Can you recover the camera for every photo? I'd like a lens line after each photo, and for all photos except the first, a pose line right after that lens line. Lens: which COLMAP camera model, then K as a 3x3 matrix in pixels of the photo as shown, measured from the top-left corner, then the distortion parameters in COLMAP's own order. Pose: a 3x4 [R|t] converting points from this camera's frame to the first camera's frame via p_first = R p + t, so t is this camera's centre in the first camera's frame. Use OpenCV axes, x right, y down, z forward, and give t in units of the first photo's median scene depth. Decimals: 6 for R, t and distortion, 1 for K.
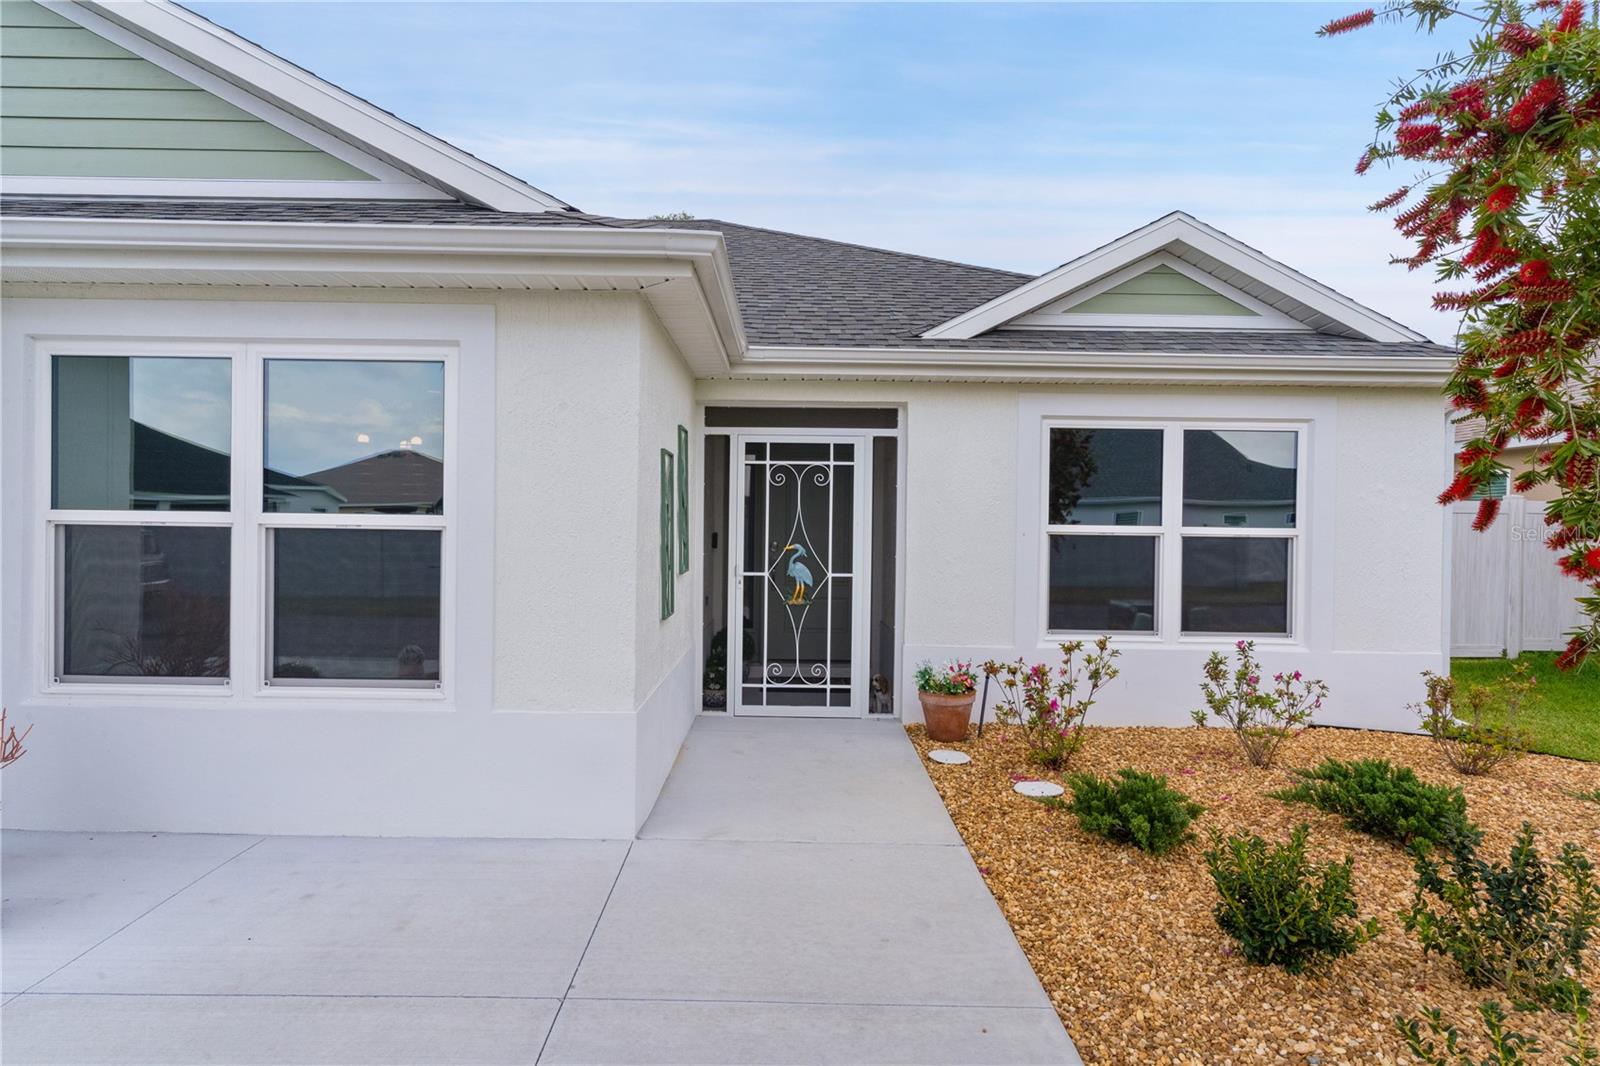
lens RADIAL K [[882.2, 0, 793.6], [0, 882.2, 530.0], [0, 0, 1]] dist [0.000122, 0.000017]
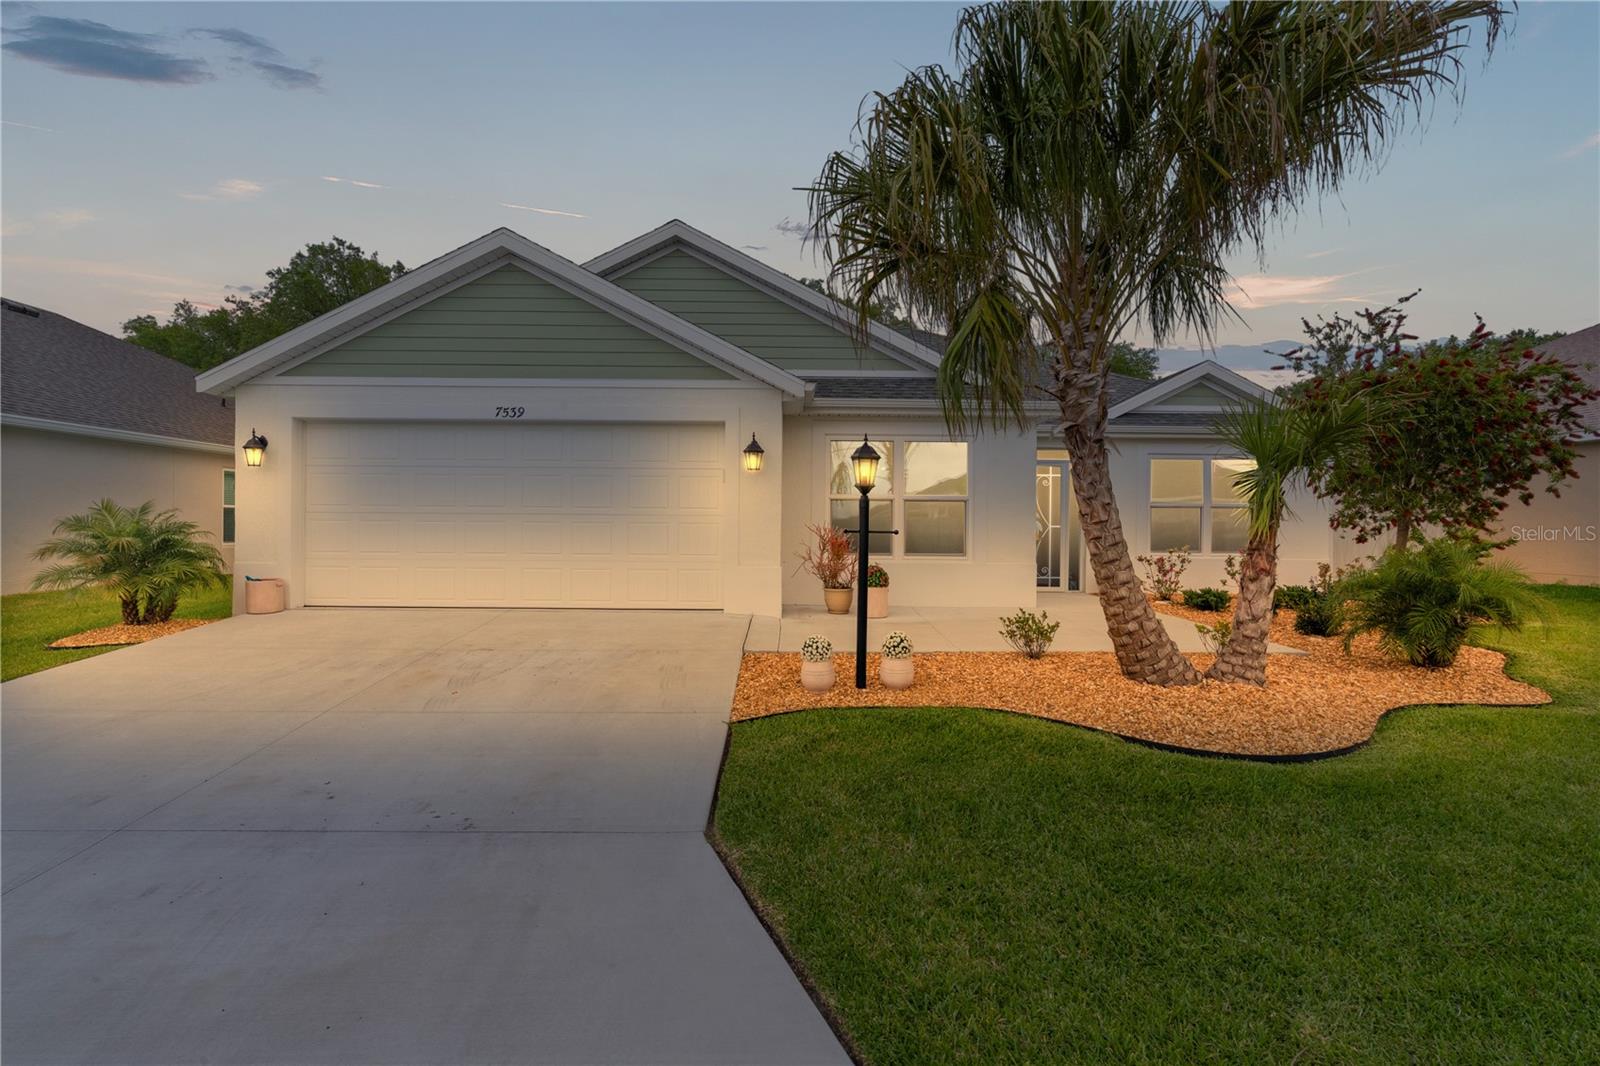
lens RADIAL K [[809.0, 0, 808.0], [0, 809.0, 527.0], [0, 0, 1]] dist [0.002517, -0.001146]
pose [[0.999912, -0.005831, 0.011946, -0.590303], [0.005935, 0.999945, -0.008702, 0.067483], [-0.011895, 0.008772, 0.999891, -1.006328]]
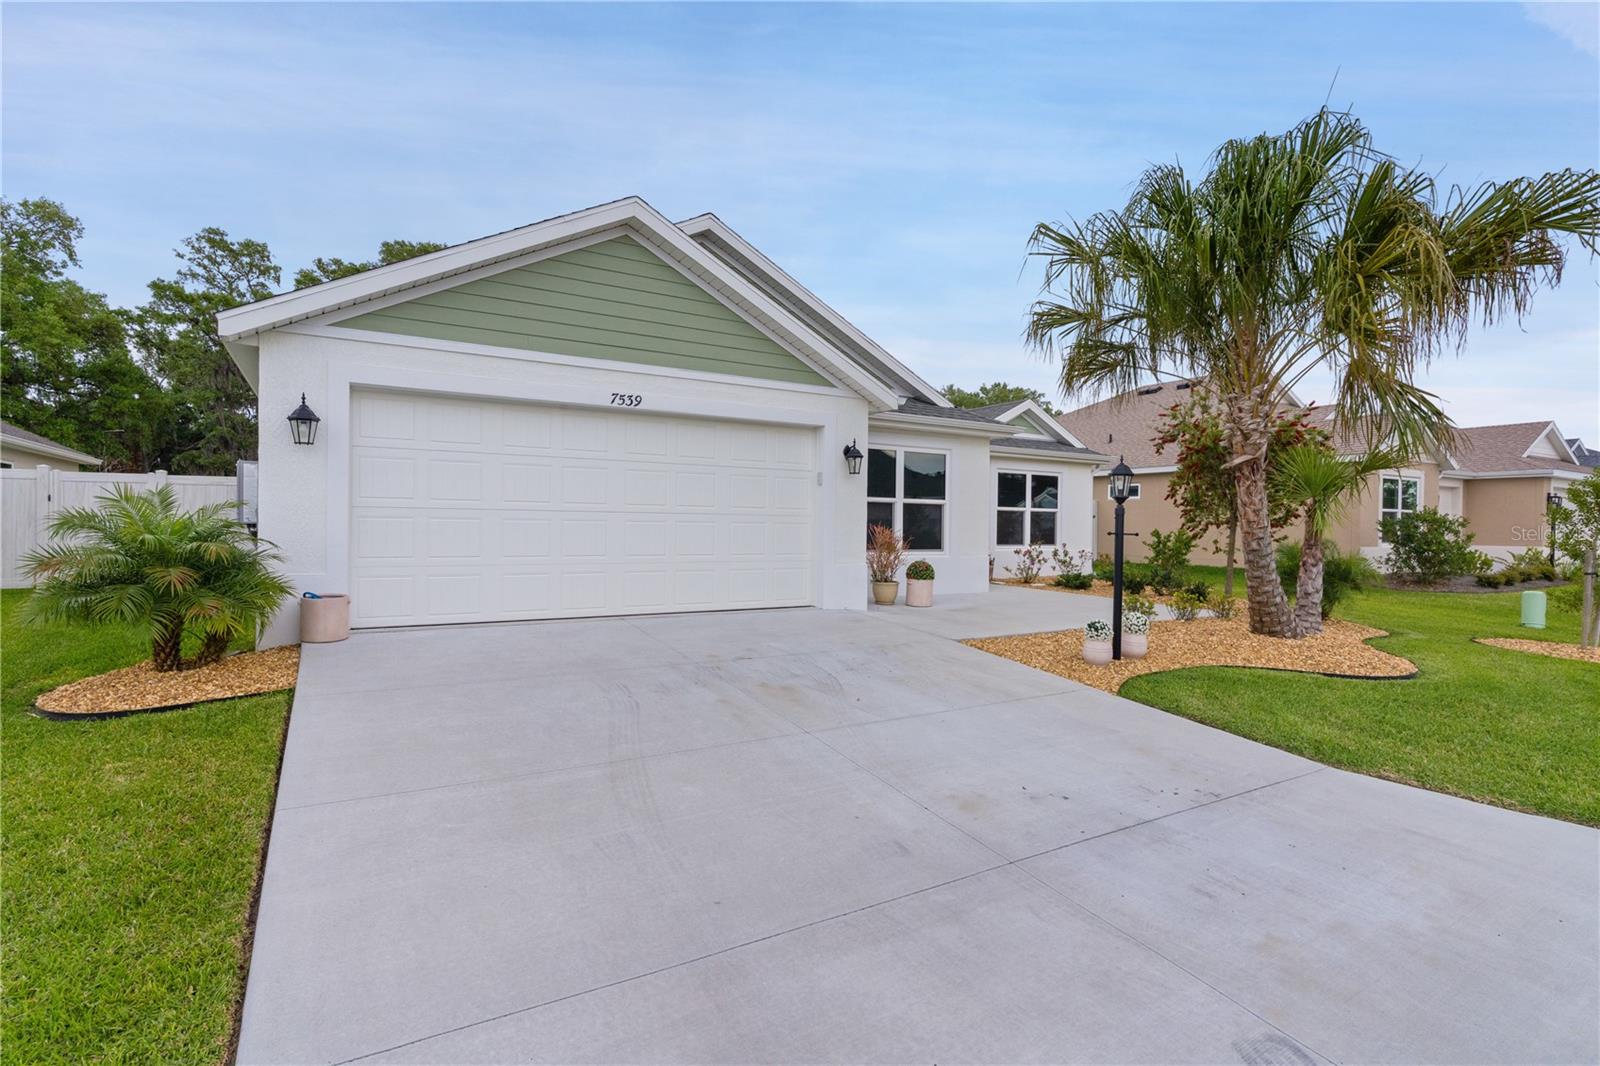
lens RADIAL K [[770.2, 0, 794.0], [0, 770.2, 538.0], [0, 0, 1]] dist [0.003564, 0.000367]
pose [[0.854881, -0.011713, 0.518692, -1.540650], [0.003487, 0.999852, 0.016831, 0.049576], [-0.518813, -0.012580, 0.854795, -0.761300]]
